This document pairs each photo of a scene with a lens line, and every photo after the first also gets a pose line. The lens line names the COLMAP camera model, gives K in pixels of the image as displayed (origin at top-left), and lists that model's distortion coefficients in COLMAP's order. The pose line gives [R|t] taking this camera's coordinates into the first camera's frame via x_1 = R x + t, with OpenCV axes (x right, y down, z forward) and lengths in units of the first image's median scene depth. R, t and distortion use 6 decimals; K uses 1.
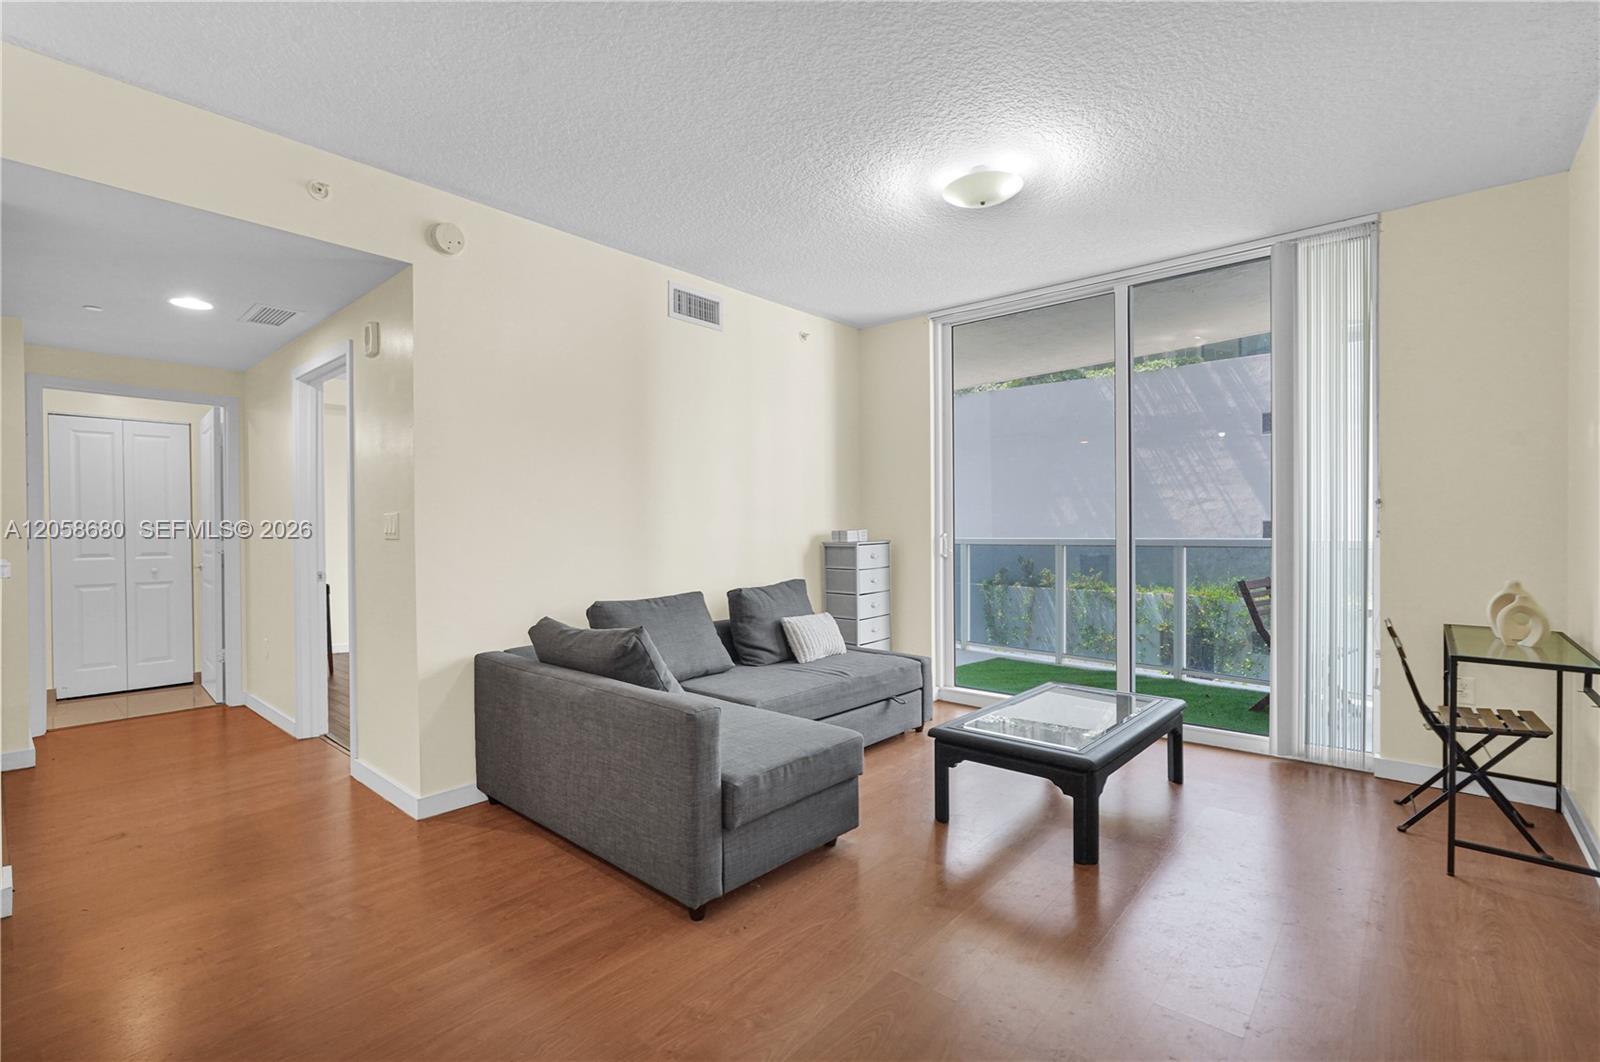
lens RADIAL K [[720.5, 0, 791.4], [0, 720.5, 537.4], [0, 0, 1]] dist [-0.009472, 0.009879]
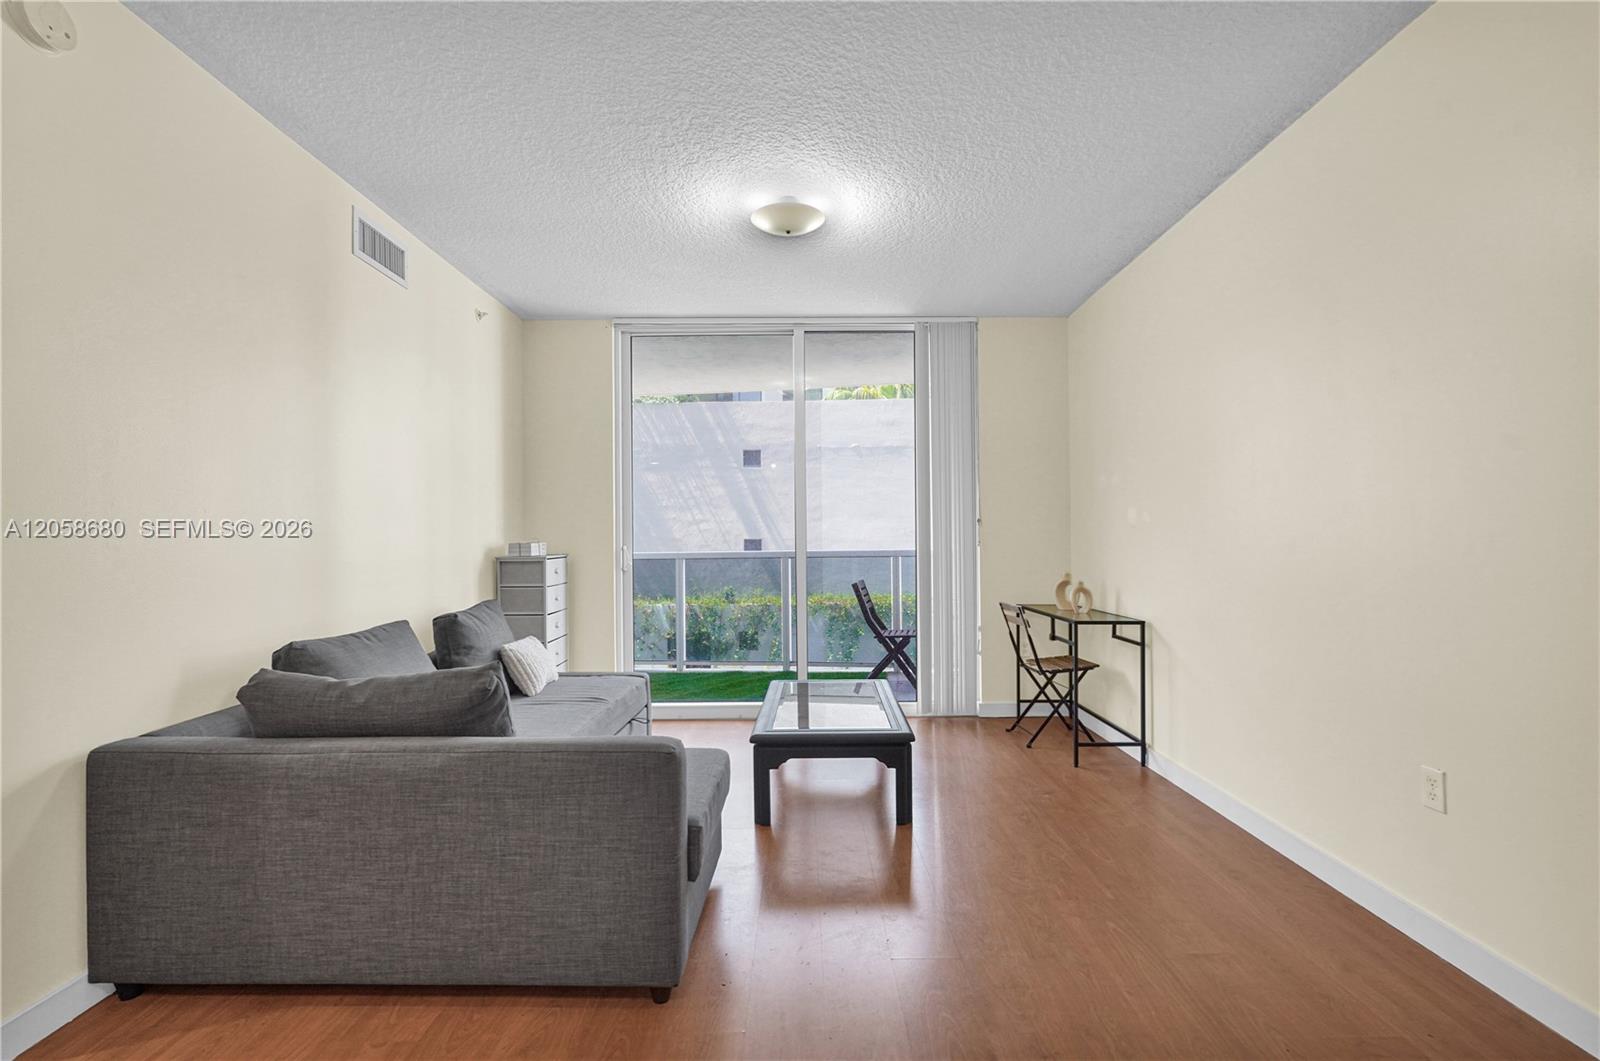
lens RADIAL K [[720.5, 0, 791.4], [0, 720.5, 536.9], [0, 0, 1]] dist [-0.009472, 0.009879]
pose [[0.753909, 0.005950, 0.656952, -0.298737], [0.012287, 0.999656, -0.023155, 0.008670], [-0.656864, 0.025529, 0.753577, 0.139721]]
